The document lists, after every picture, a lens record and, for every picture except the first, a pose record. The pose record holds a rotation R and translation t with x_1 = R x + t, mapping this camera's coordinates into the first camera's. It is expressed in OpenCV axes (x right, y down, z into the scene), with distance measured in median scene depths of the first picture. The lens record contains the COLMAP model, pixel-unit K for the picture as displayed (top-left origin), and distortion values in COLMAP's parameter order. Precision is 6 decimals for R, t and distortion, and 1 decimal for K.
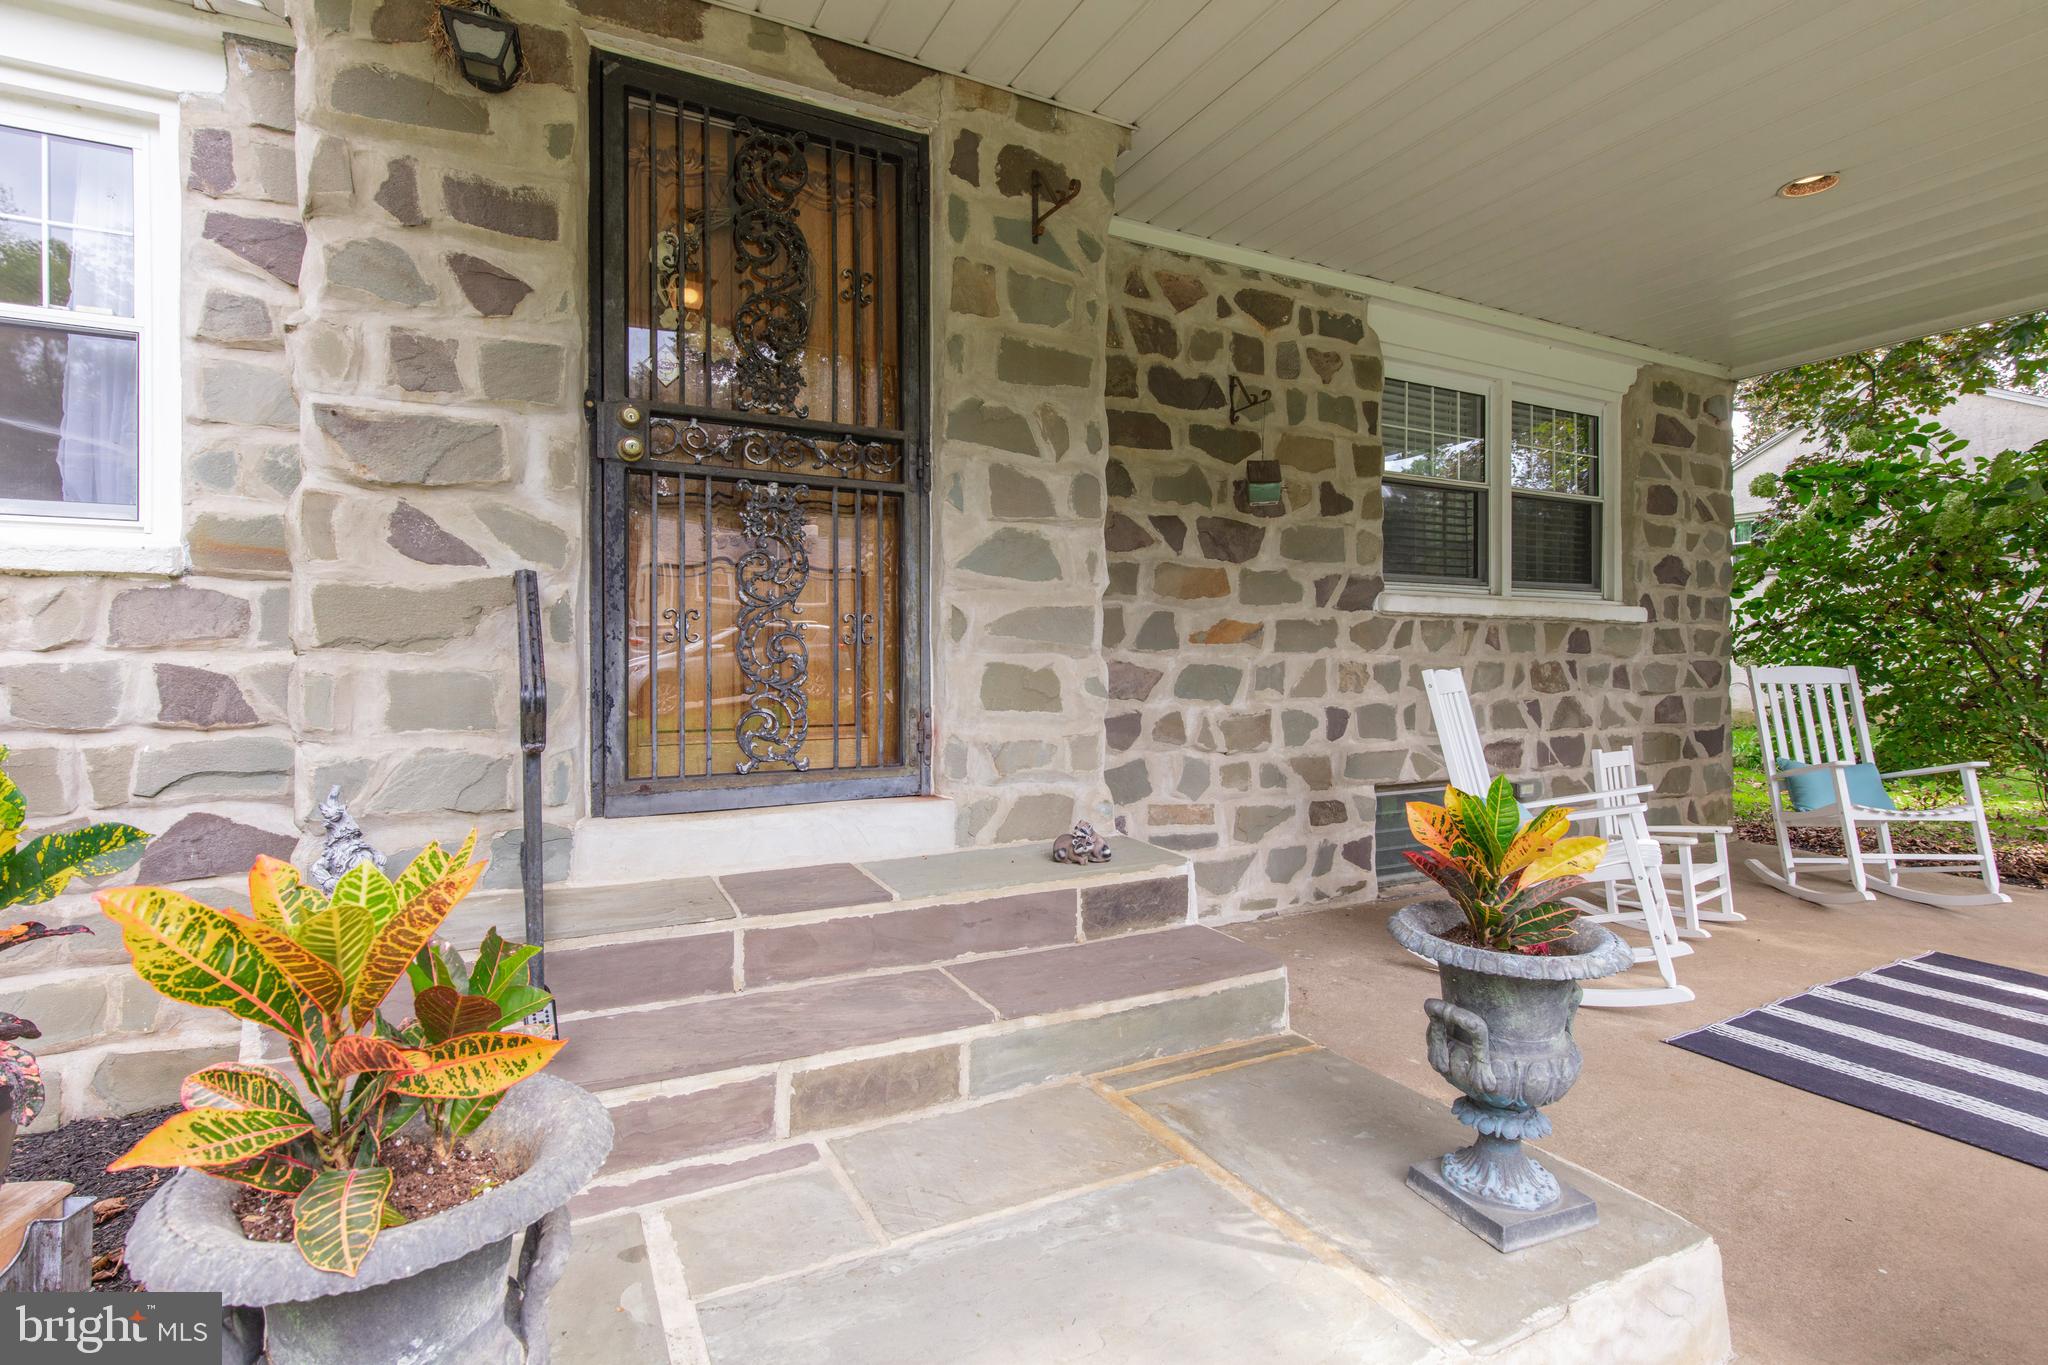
lens RADIAL K [[933.8, 0, 1031.6], [0, 933.8, 657.2], [0, 0, 1]] dist [-0.002199, -0.000405]
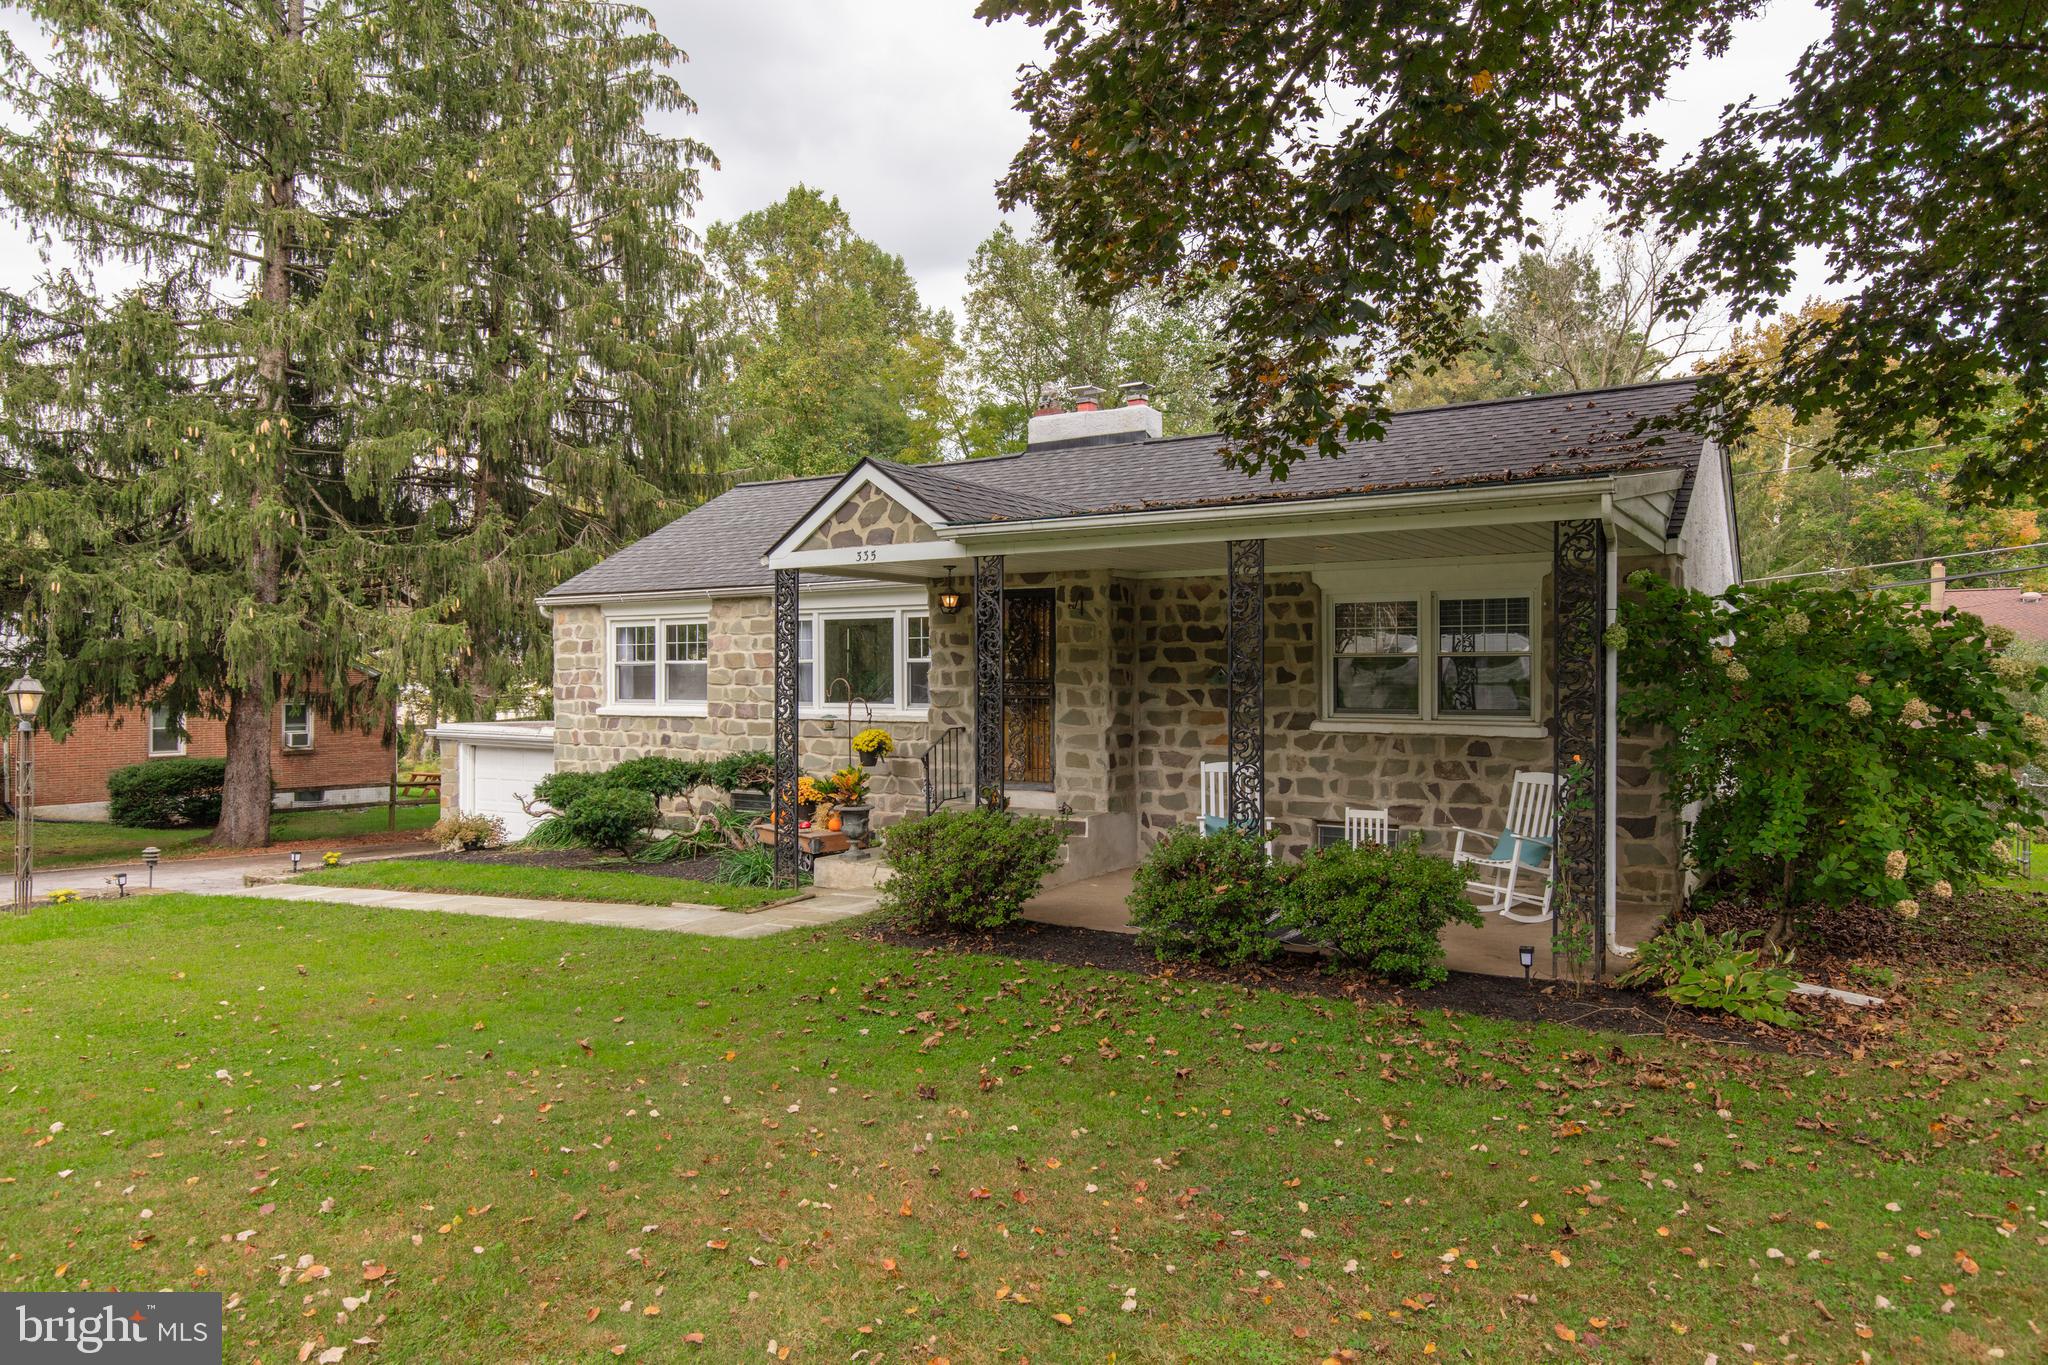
lens RADIAL K [[1317.8, 0, 1024.0], [0, 1317.8, 682.5], [0, 0, 1]] dist [0.004761, 0.001013]
pose [[0.515962, 0.003567, -0.856604, 2.522733], [0.003164, 0.999977, 0.006070, -0.175189], [0.856606, -0.005842, 0.515938, -0.978220]]
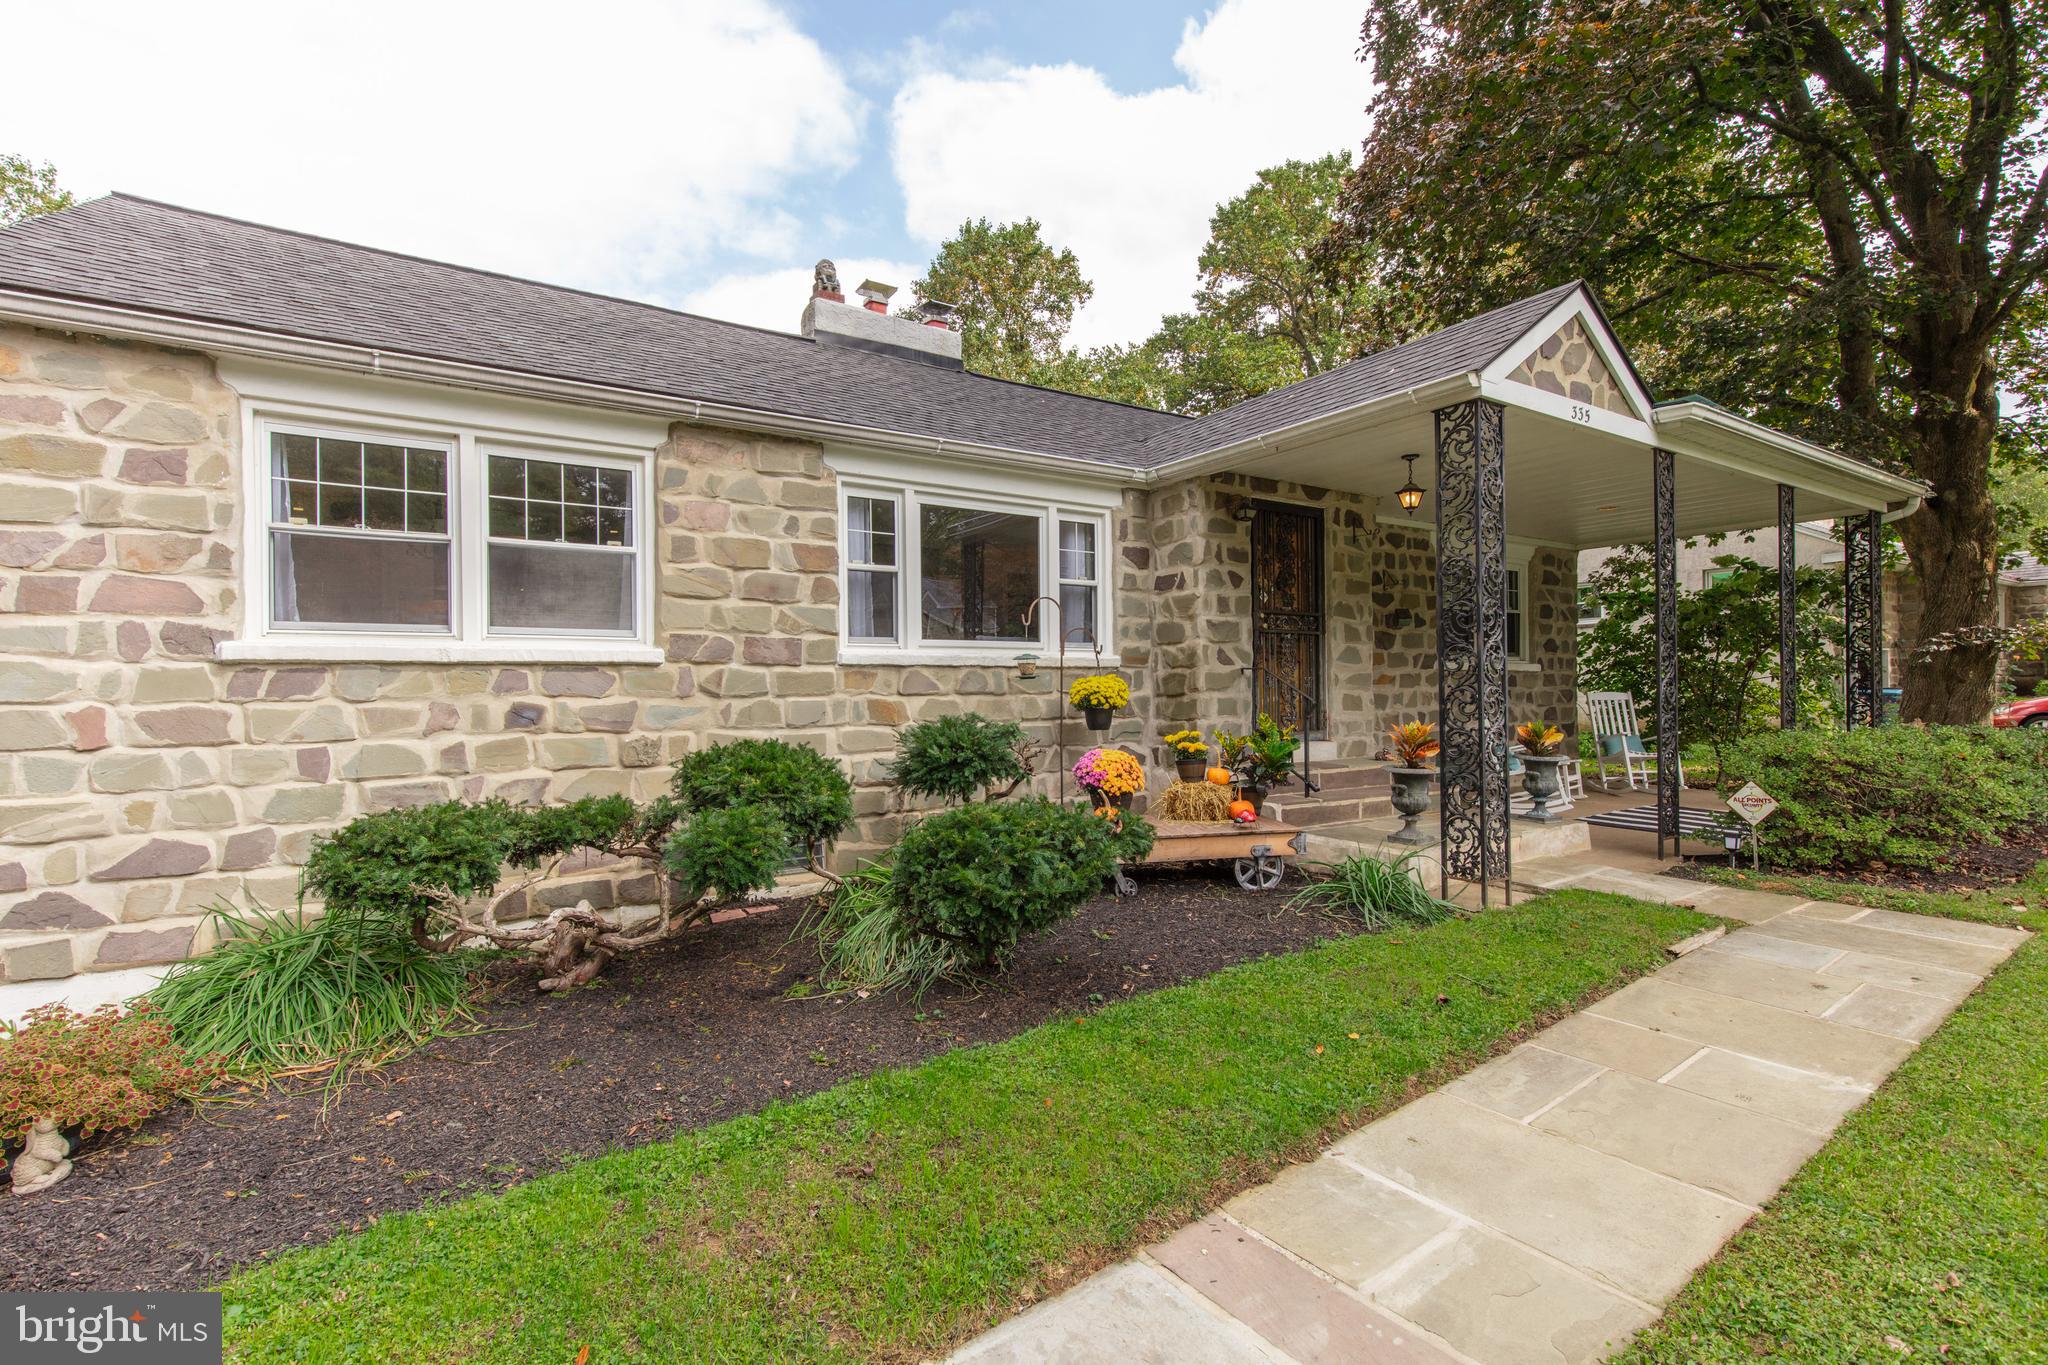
lens RADIAL K [[927.6, 0, 1022.9], [0, 927.6, 687.6], [0, 0, 1]] dist [0.001779, 0.000523]
pose [[0.992553, -0.008307, 0.121534, -0.927863], [0.008237, 0.999965, 0.001081, -0.016163], [-0.121539, -0.000072, 0.992587, -1.148864]]
